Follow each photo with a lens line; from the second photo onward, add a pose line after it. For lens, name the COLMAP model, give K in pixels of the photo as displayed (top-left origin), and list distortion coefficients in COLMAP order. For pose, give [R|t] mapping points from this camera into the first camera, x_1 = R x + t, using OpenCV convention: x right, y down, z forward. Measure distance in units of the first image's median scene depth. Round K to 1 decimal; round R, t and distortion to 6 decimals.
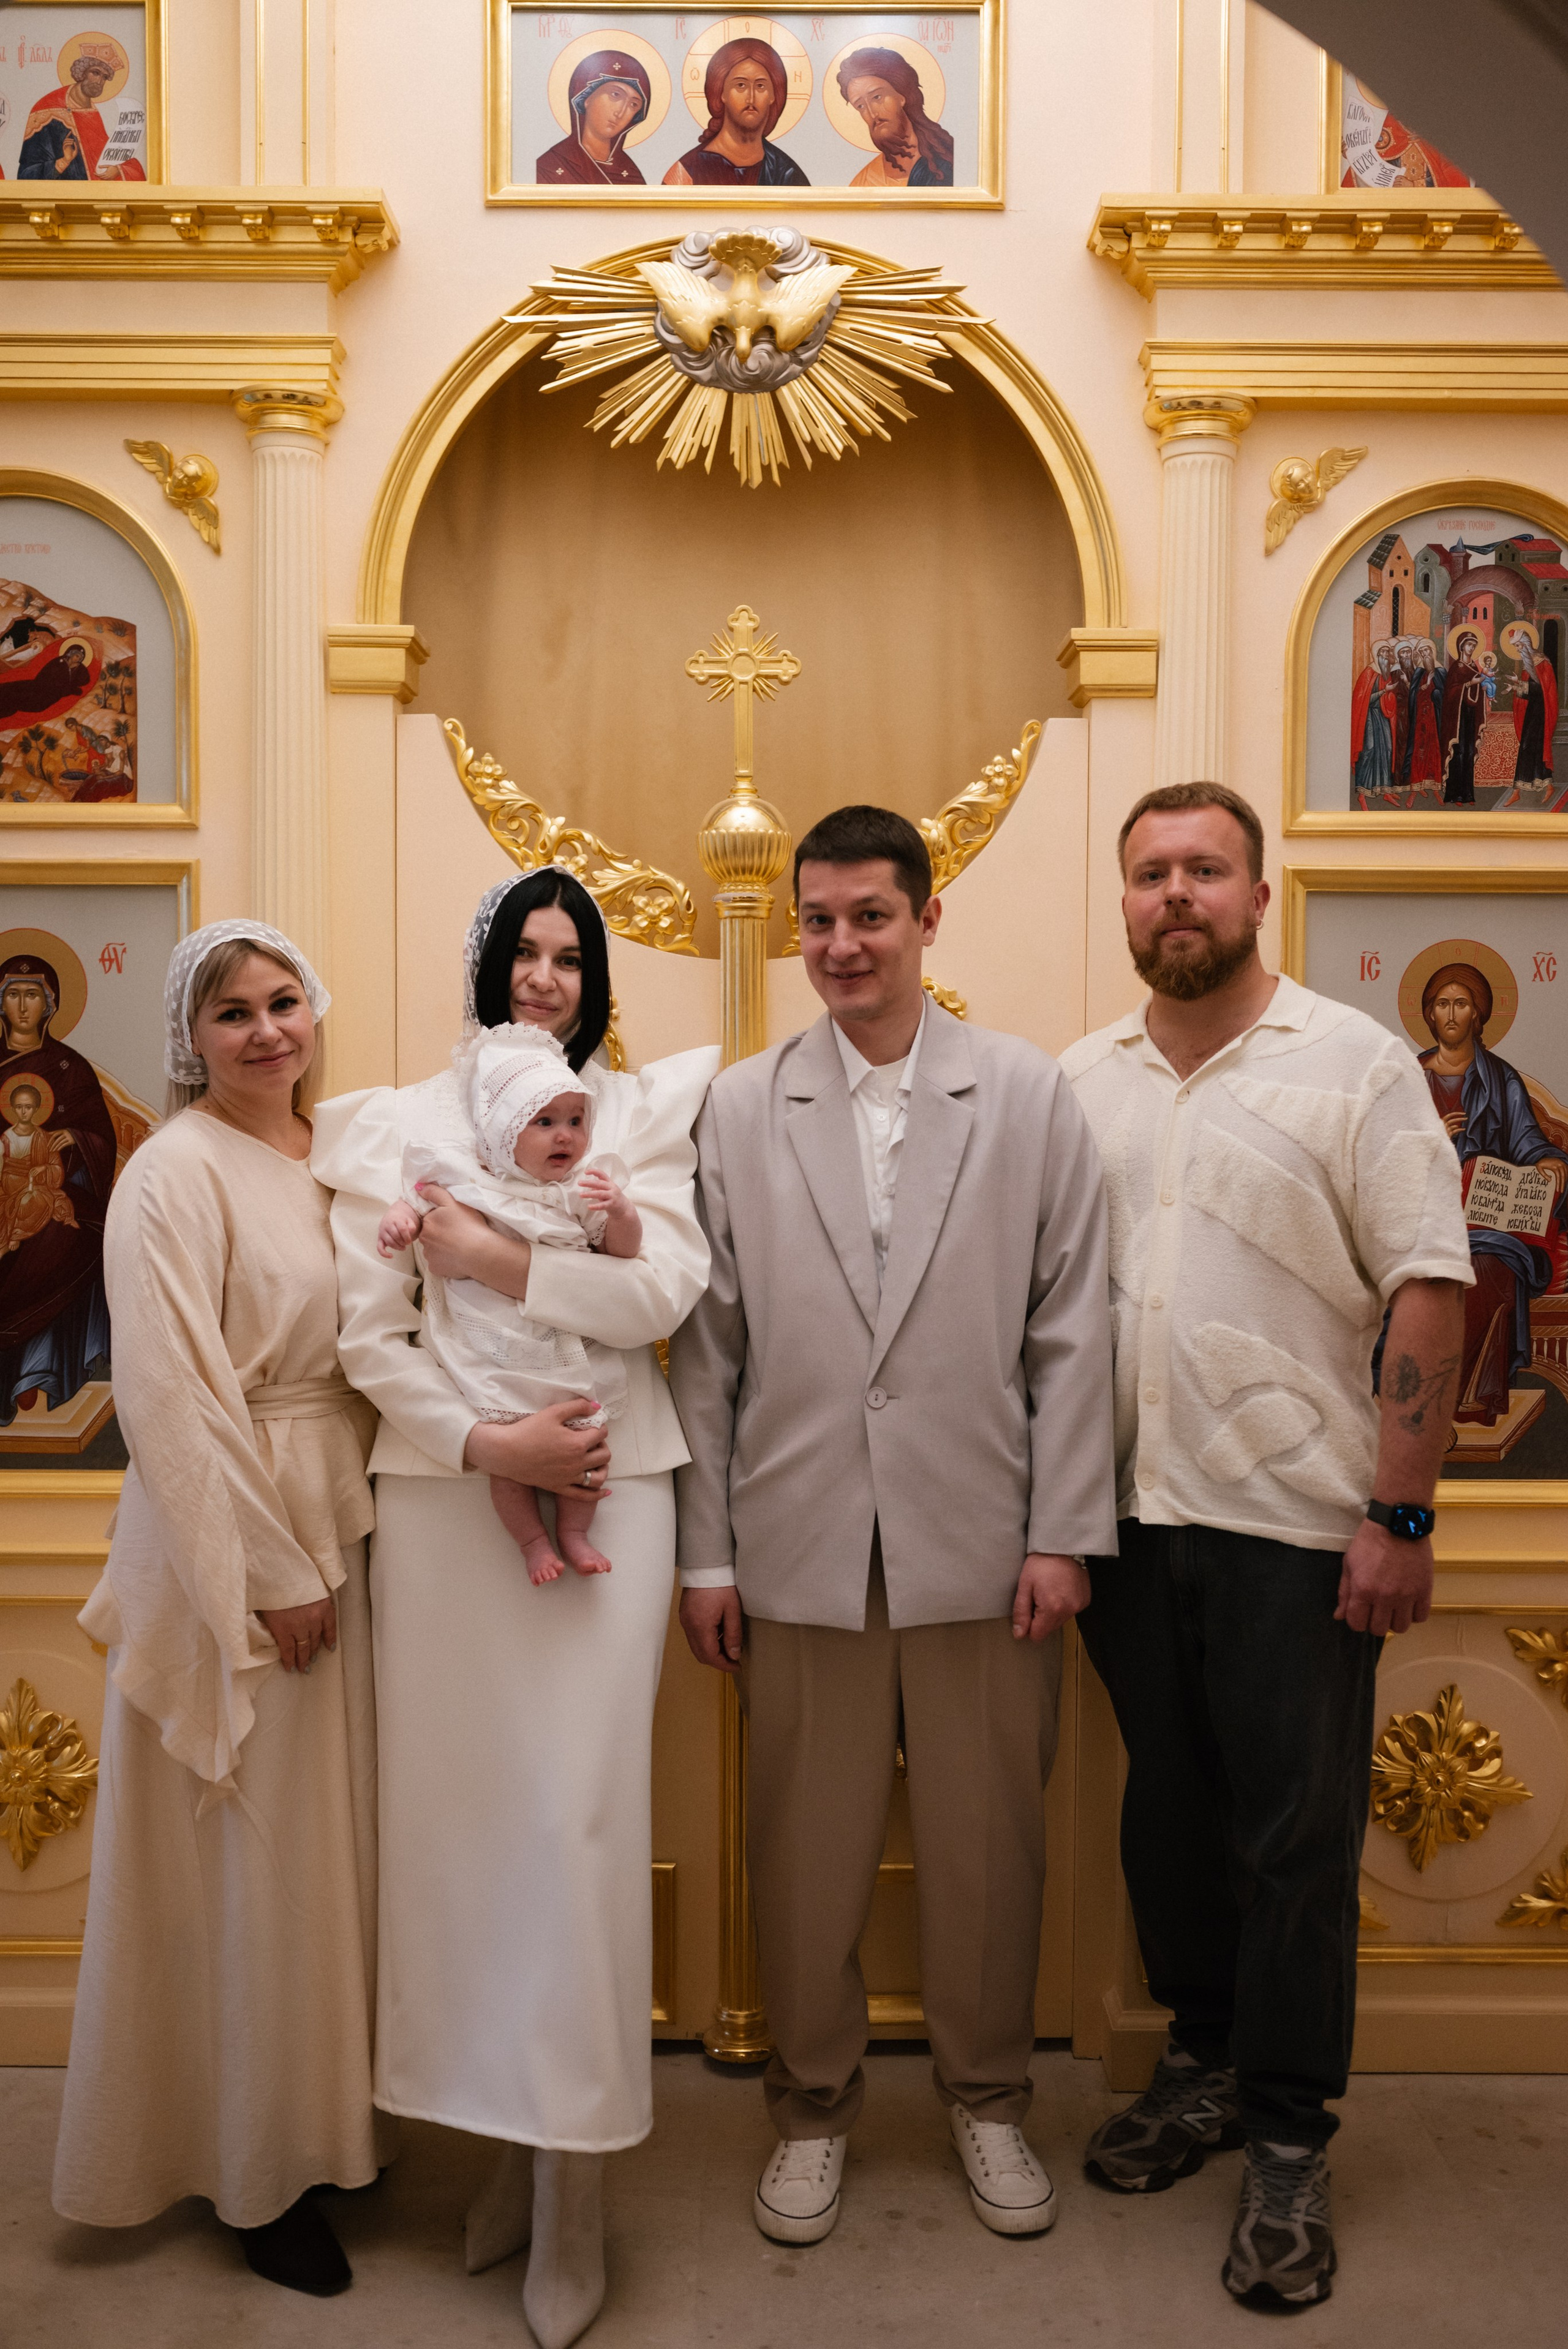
lens RADIAL K [[2403.9, 0, 789.0], [0, 2403.9, 1192.3], [0, 0, 1]] dist [0.009304, 0.018068]
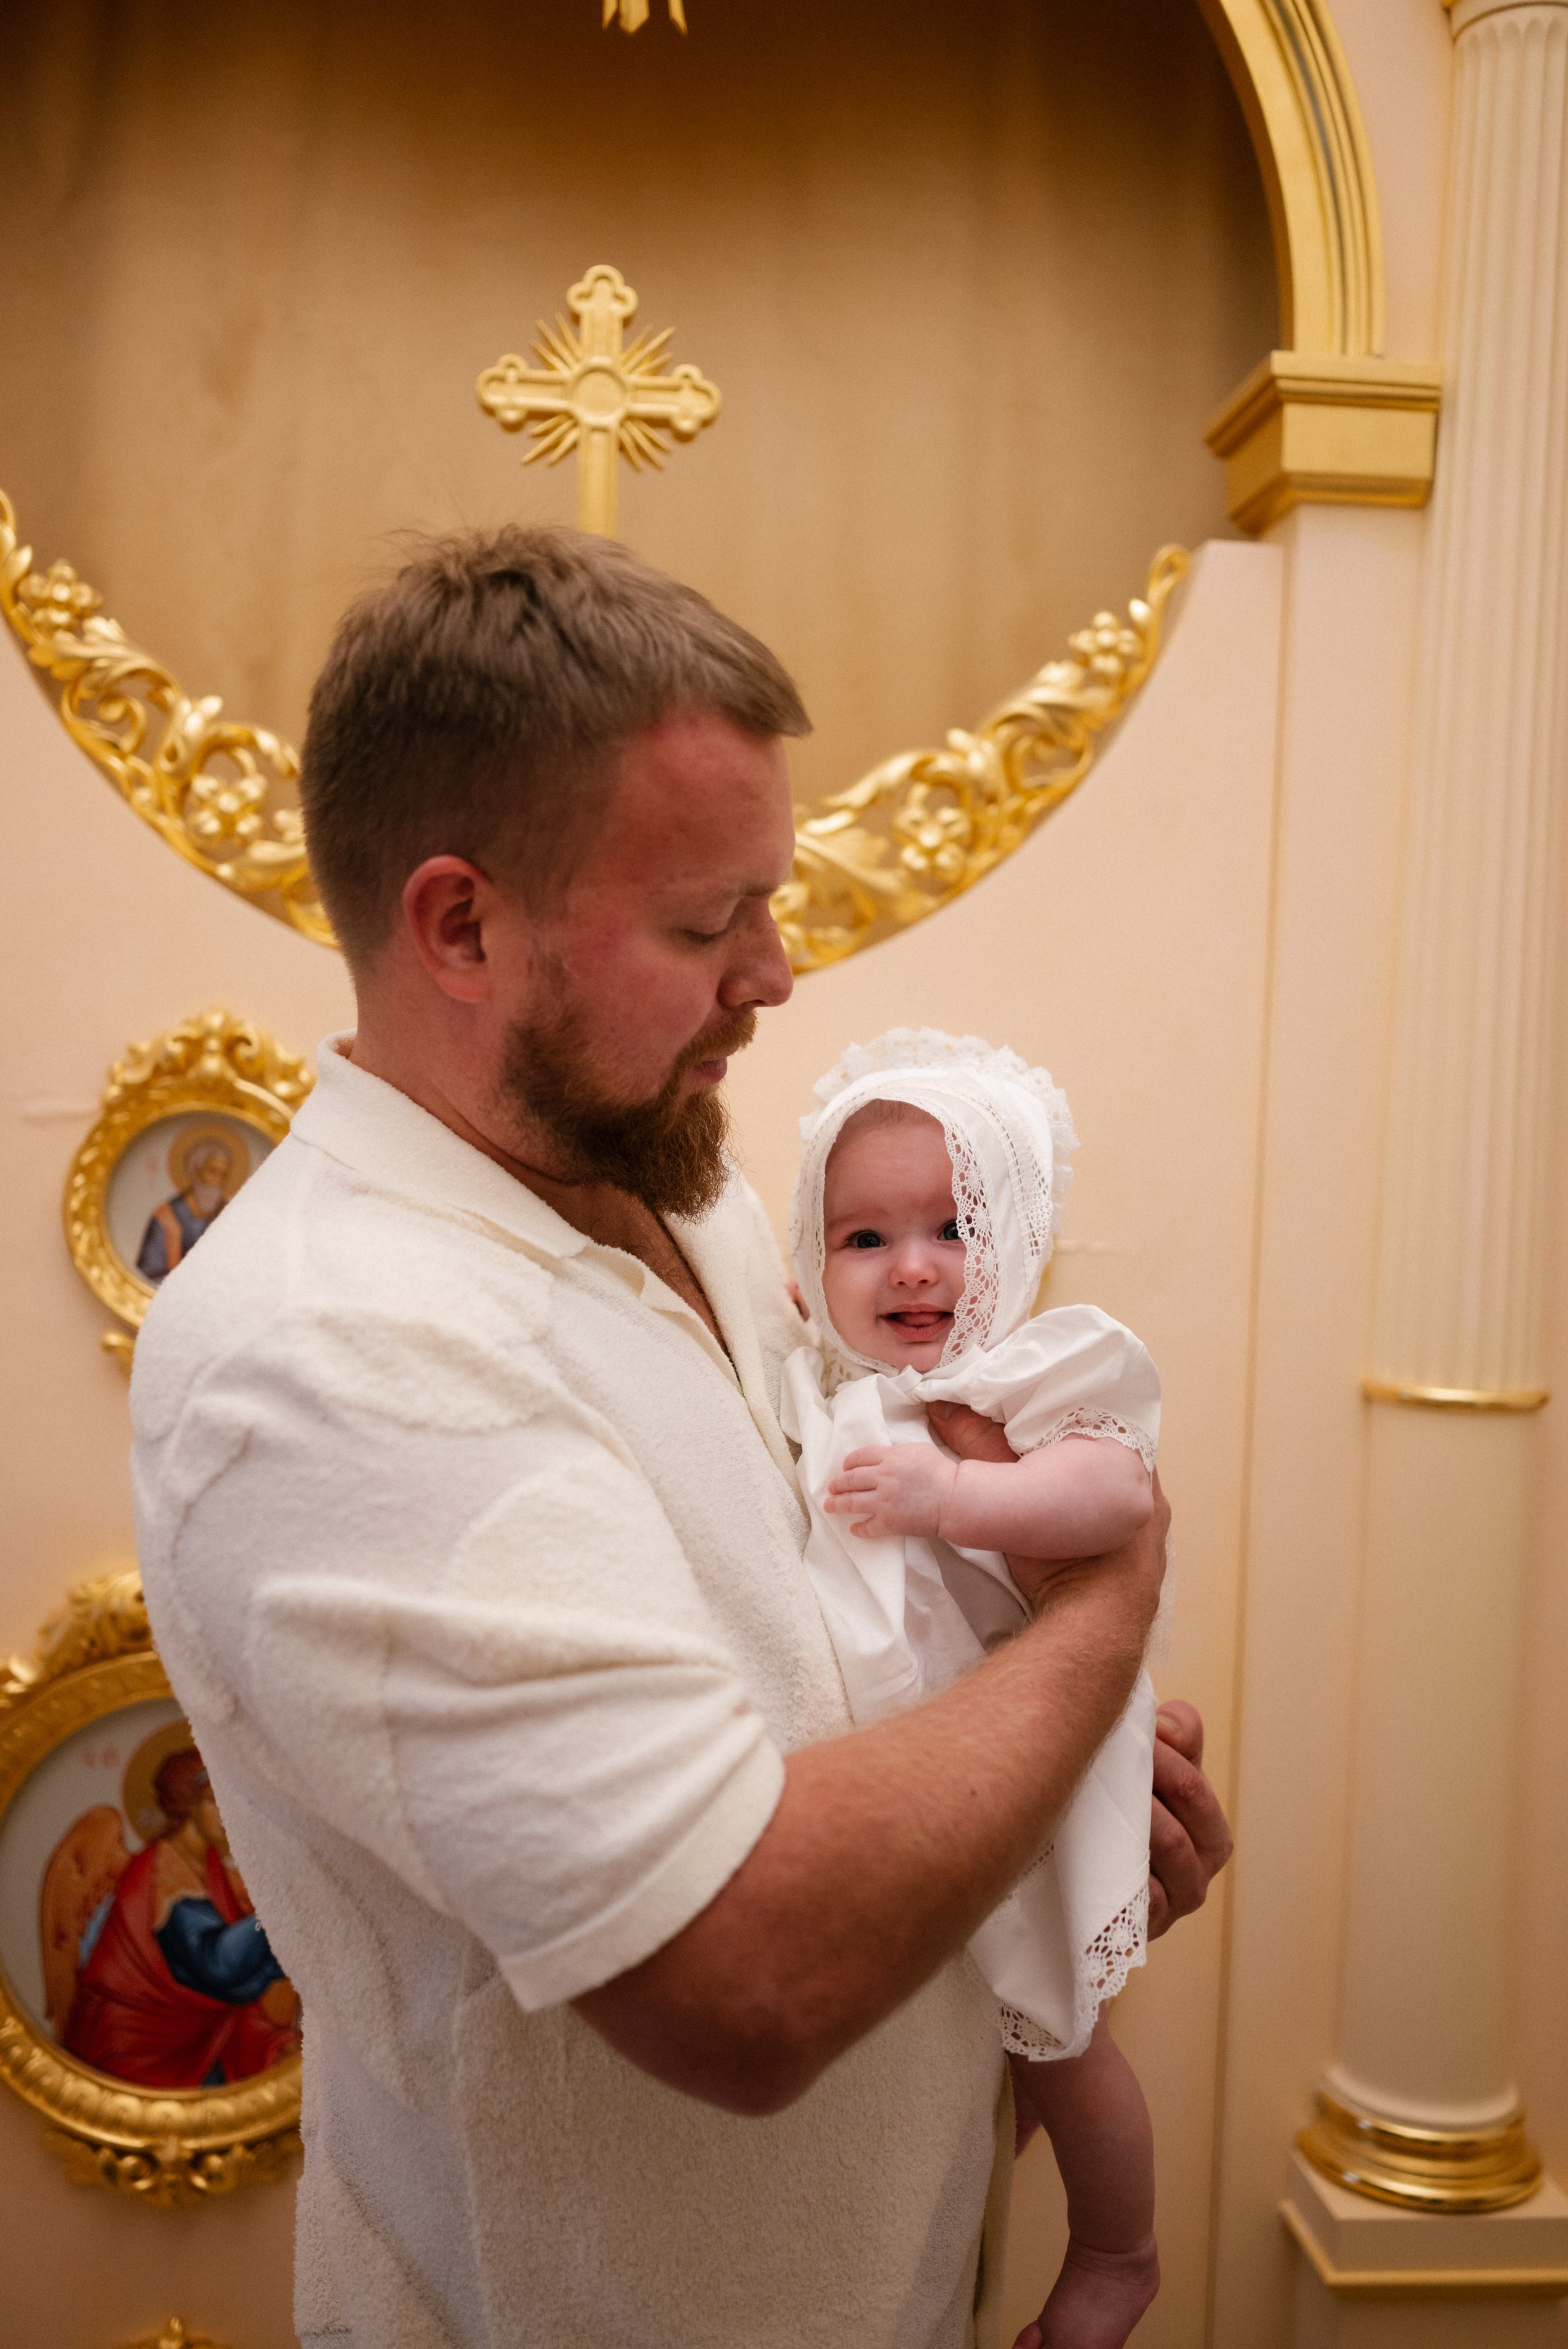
lens RADIAL K [[2244.6, 0, 781.8], [0, 2244.6, 1168.6], [0, 0, 1]] dist [-0.003586, 0.008128]
pose [[0.995893, 0.026113, 0.086692, -0.017201], [-0.025435, 0.999637, -0.008912, -0.060519], [-0.086893, 0.006670, 0.996195, 0.543406]]
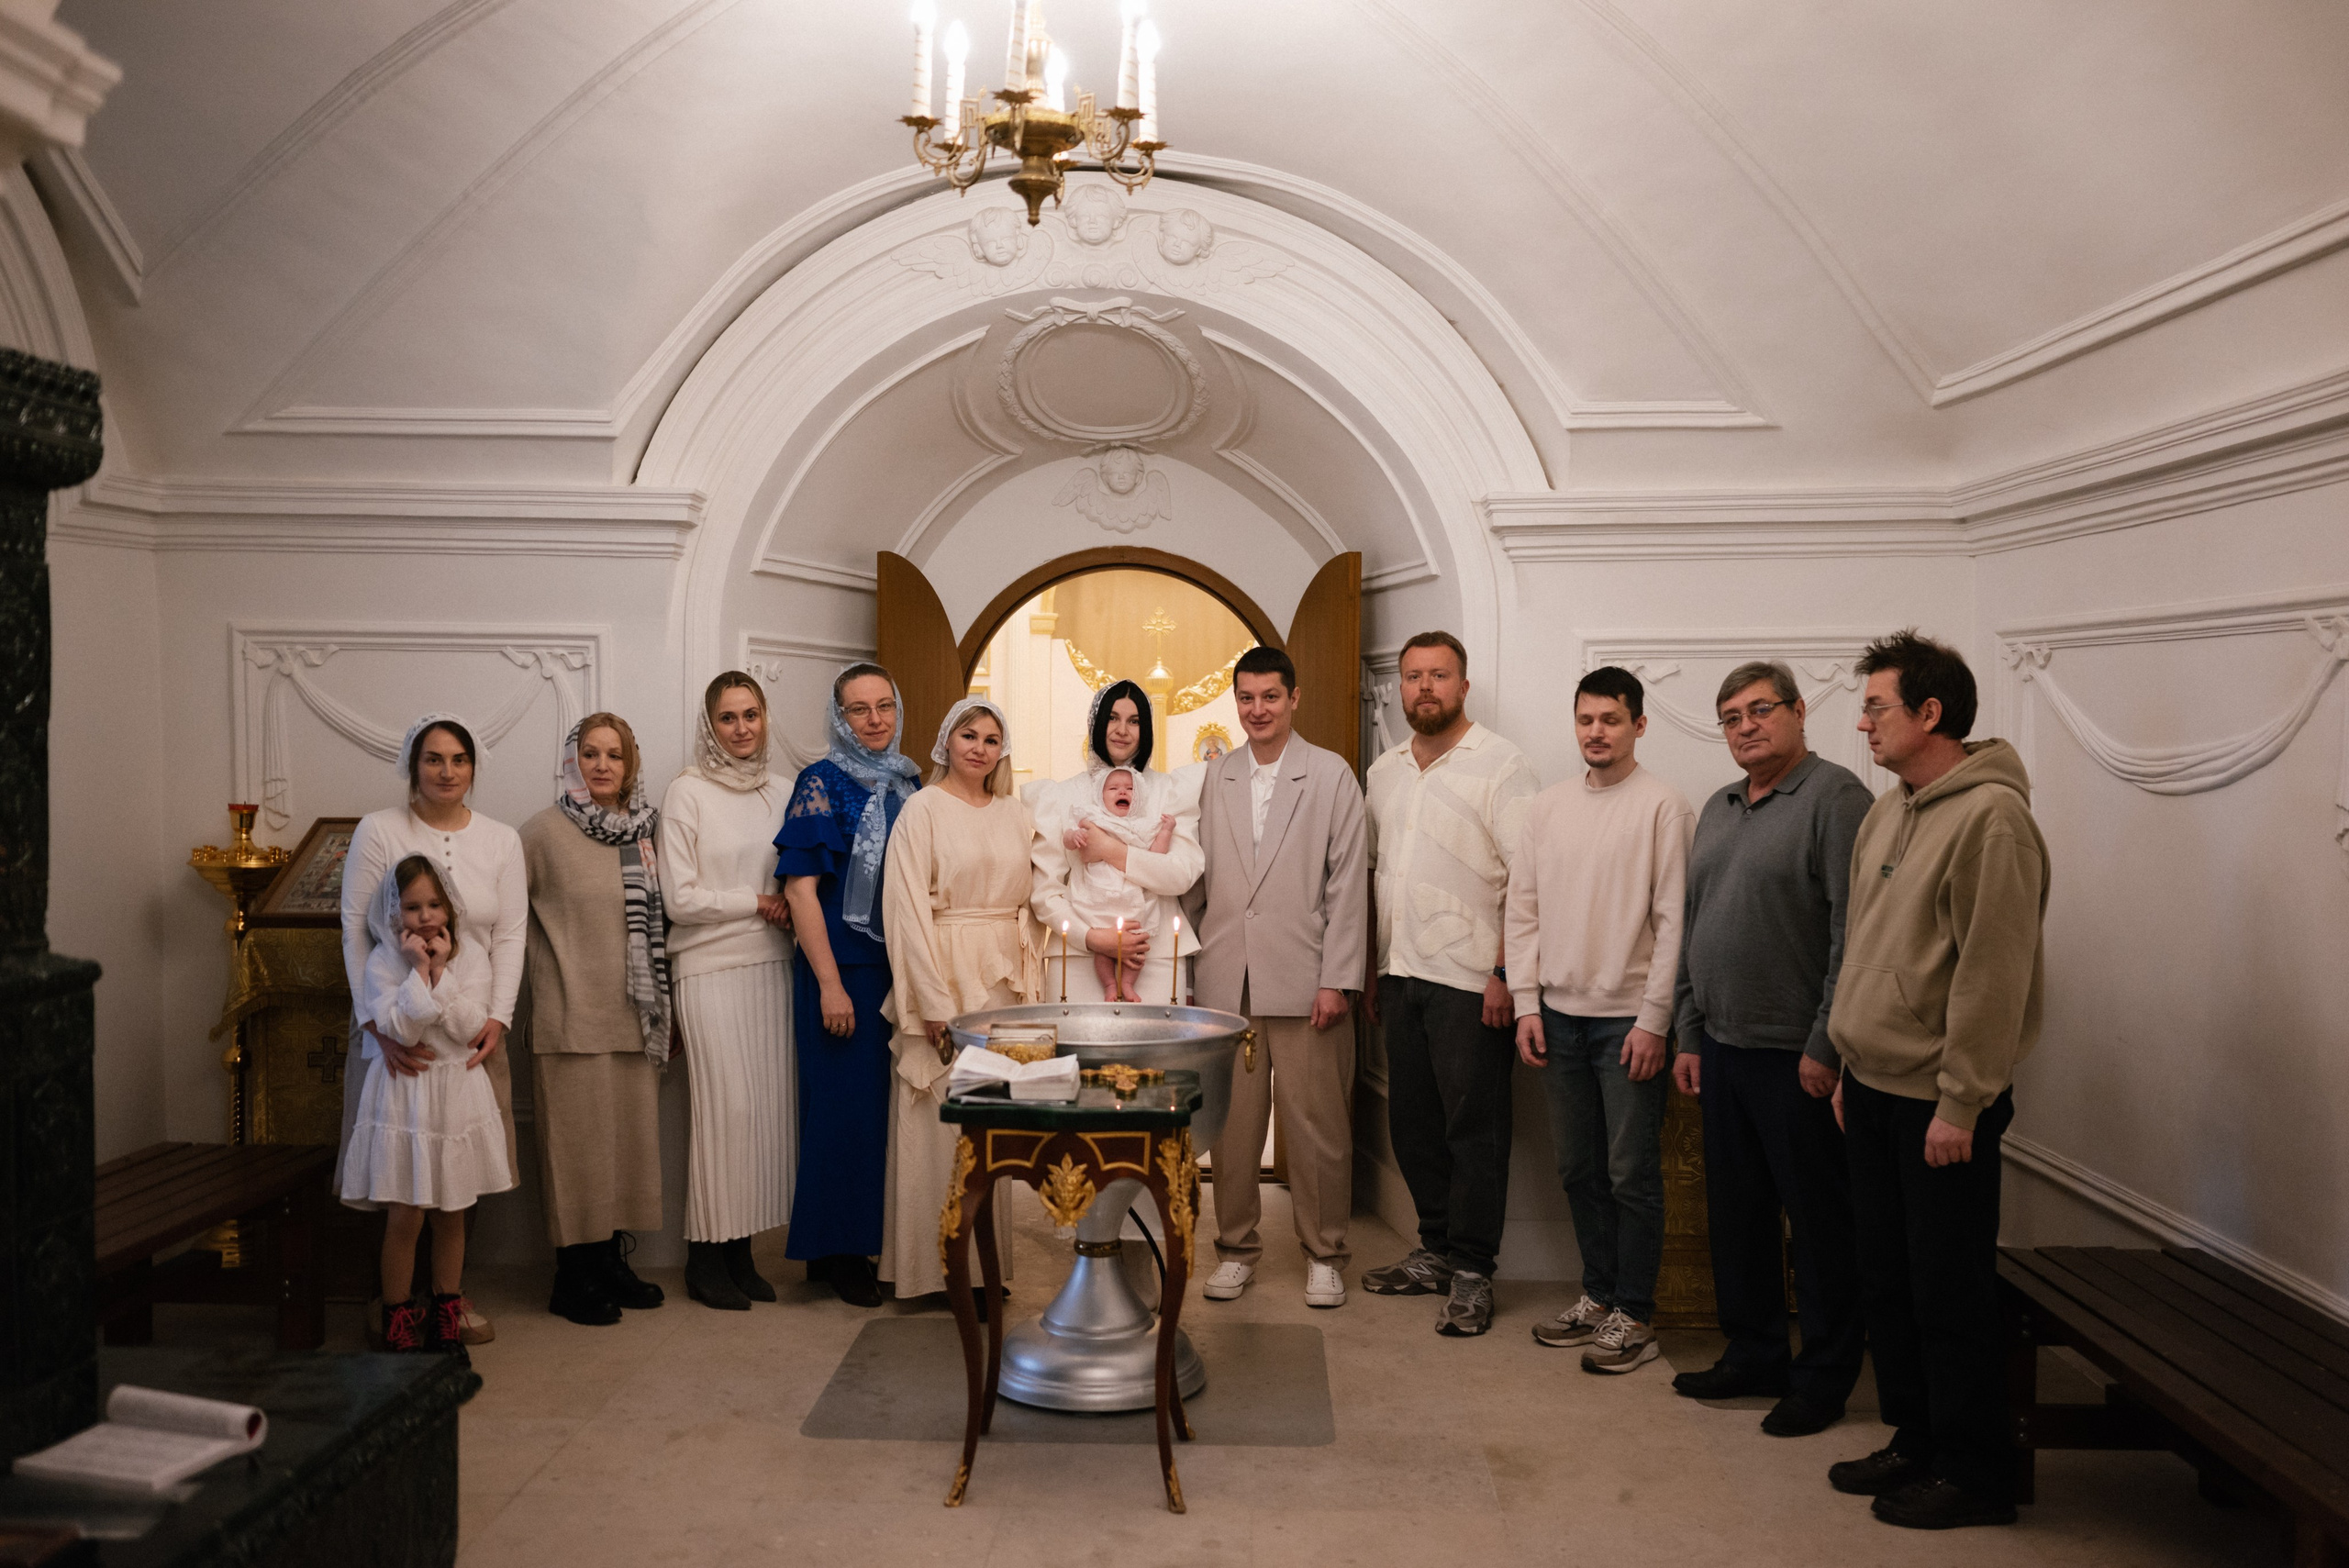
lens RADIAL K [[2249.3, 0, 1188.2], [0, 2249.3, 780.4], [0, 0, 1]] dist [-0.006839, 0.017327]
pose [[0.999865, 0.000277, -0.016451, 0.068284], [-0.000689, 0.999687, -0.025025, 0.063086], [0.016438, 0.025033, 0.999551, -1.978238]]
